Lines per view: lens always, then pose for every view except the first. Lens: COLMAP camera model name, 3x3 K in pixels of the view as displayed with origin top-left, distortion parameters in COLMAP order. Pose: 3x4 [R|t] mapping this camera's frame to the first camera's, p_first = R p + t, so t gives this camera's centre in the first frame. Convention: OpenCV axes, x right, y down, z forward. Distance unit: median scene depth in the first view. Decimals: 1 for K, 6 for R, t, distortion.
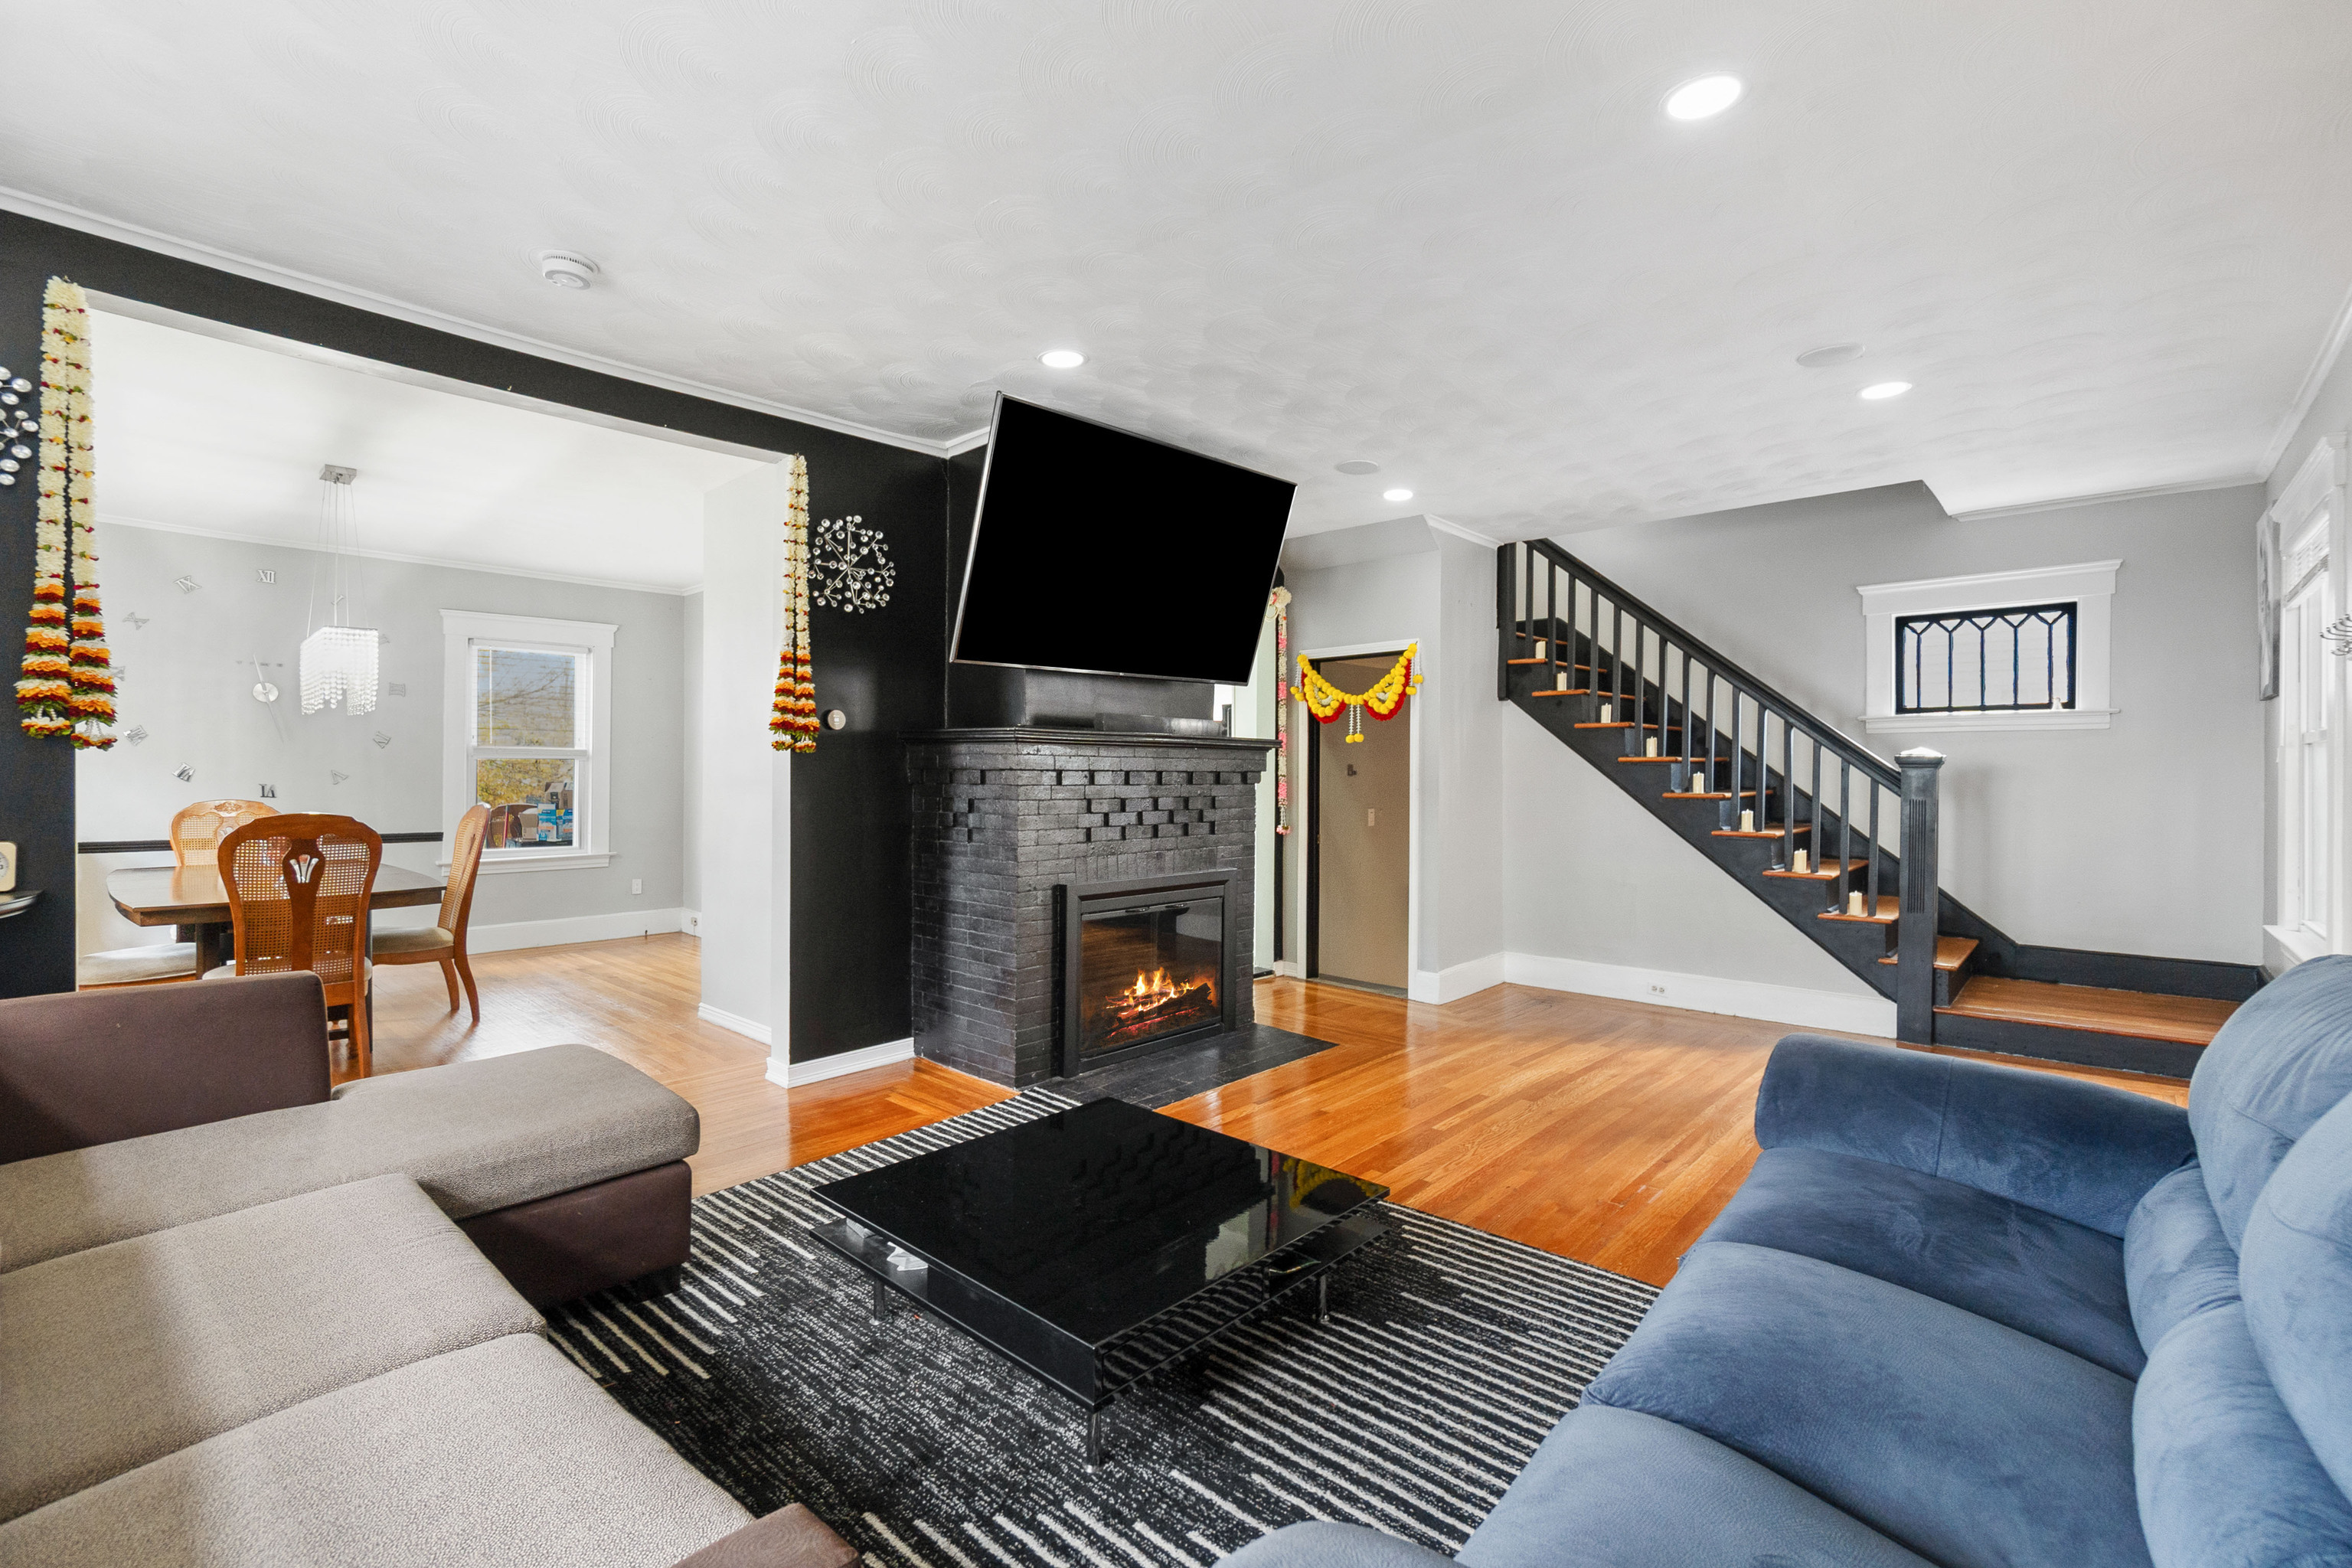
lens RADIAL K [[1026.8, 0, 1188.8], [0, 1026.8, 776.6], [0, 0, 1]] dist [0.003919, 0.000874]
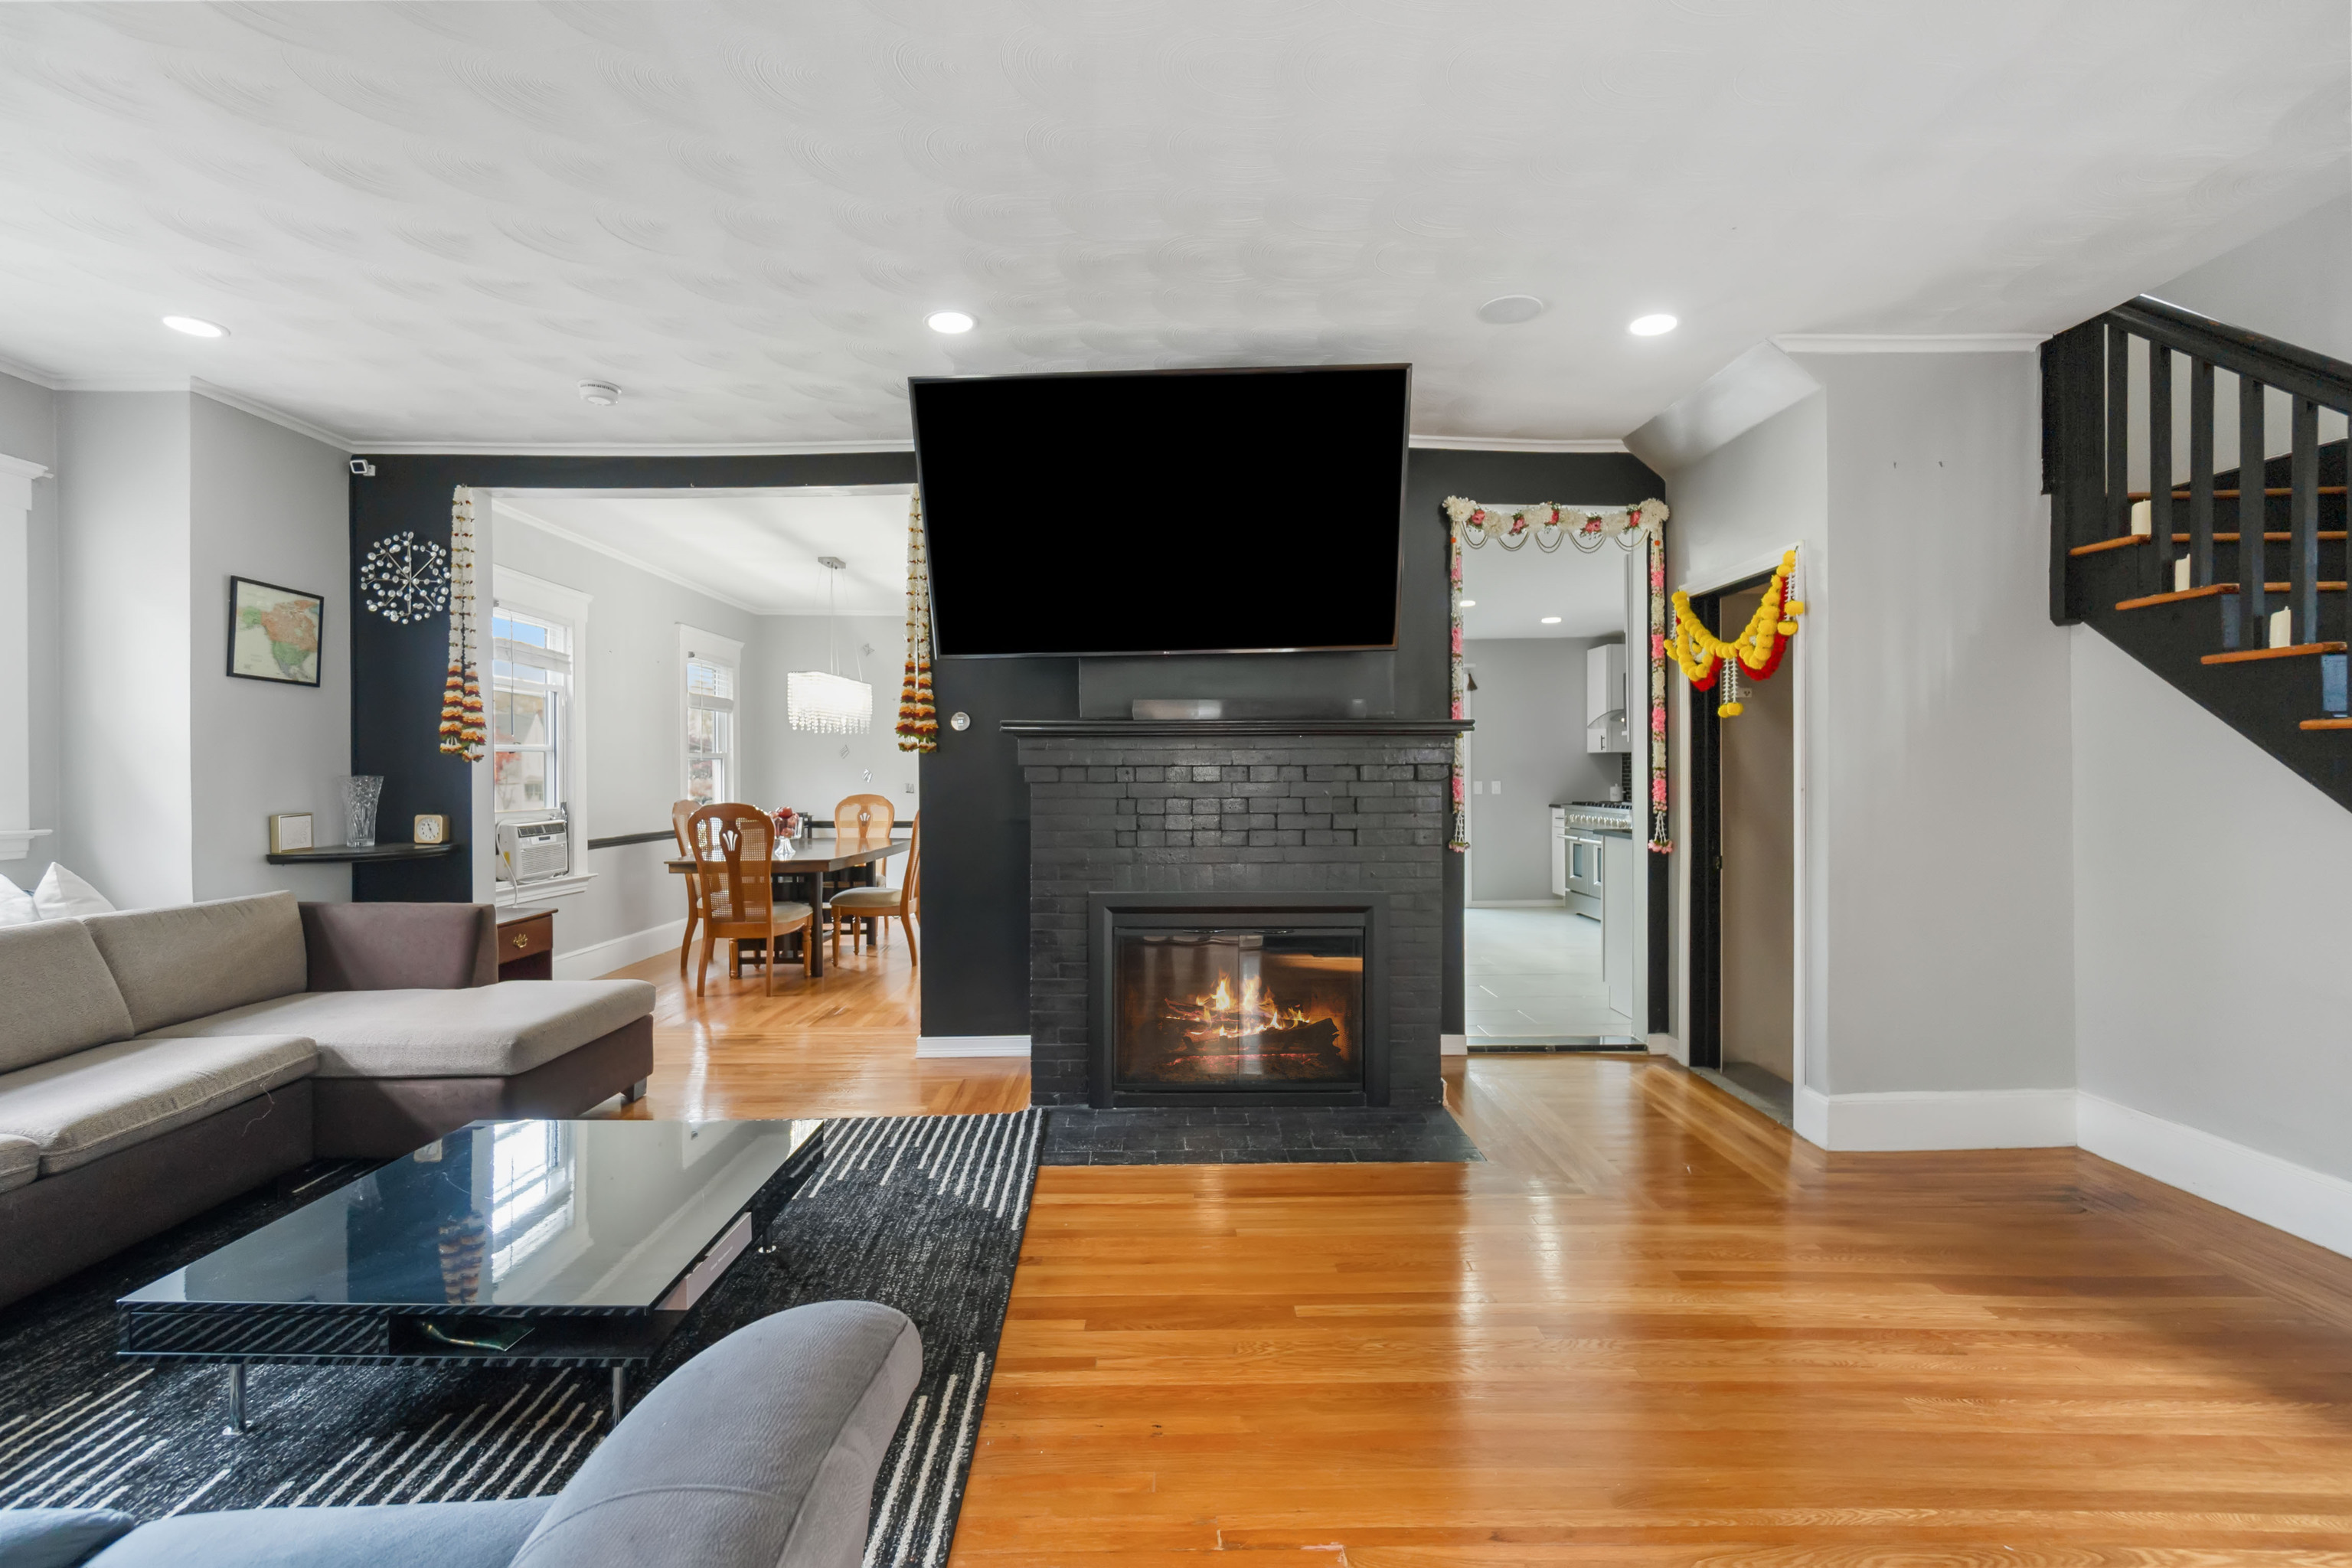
lens RADIAL K [[1026.8, 0, 1190.2], [0, 1026.8, 786.1], [0, 0, 1]] dist [0.003919, 0.000874]
pose [[0.677112, -0.000514, -0.735880, 0.622305], [0.006094, 0.999969, 0.004909, 0.008175], [0.735855, -0.007808, 0.677094, 0.468104]]
